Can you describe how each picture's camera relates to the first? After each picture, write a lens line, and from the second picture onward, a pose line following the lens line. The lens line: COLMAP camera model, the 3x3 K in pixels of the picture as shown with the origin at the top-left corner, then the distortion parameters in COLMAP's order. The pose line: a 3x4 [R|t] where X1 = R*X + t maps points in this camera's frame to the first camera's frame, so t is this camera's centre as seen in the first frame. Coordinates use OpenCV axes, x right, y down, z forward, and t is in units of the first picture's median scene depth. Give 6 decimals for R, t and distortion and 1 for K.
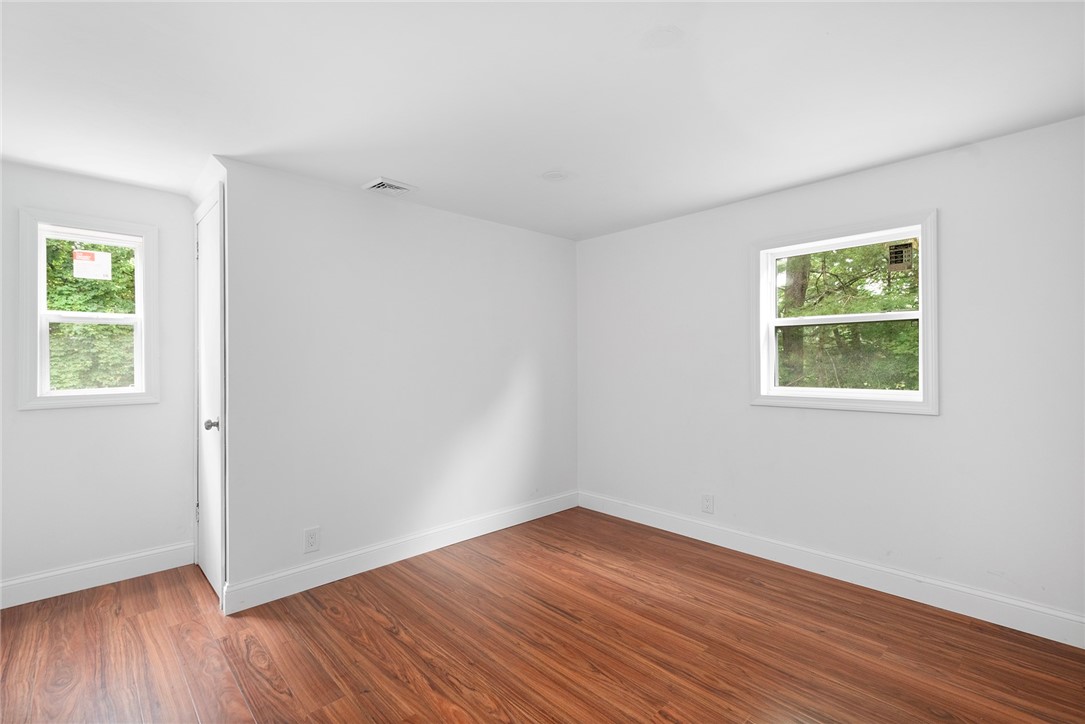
lens RADIAL K [[480.6, 0, 550.0], [0, 480.6, 360.0], [0, 0, 1]] dist [0.004757, -0.000511]
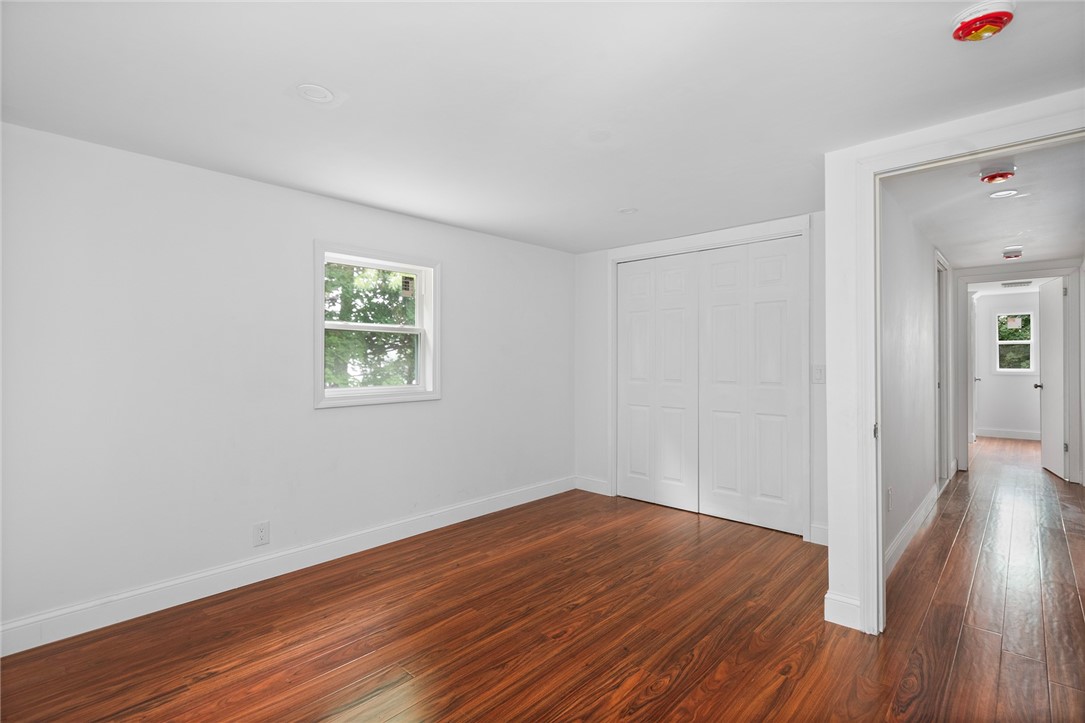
lens RADIAL K [[488.6, 0, 544.8], [0, 488.6, 352.8], [0, 0, 1]] dist [0.010067, -0.000485]
pose [[-0.022637, 0.023929, 0.999457, -0.696990], [0.001382, 0.999713, -0.023904, 0.007876], [-0.999743, 0.000840, -0.022664, 0.681666]]
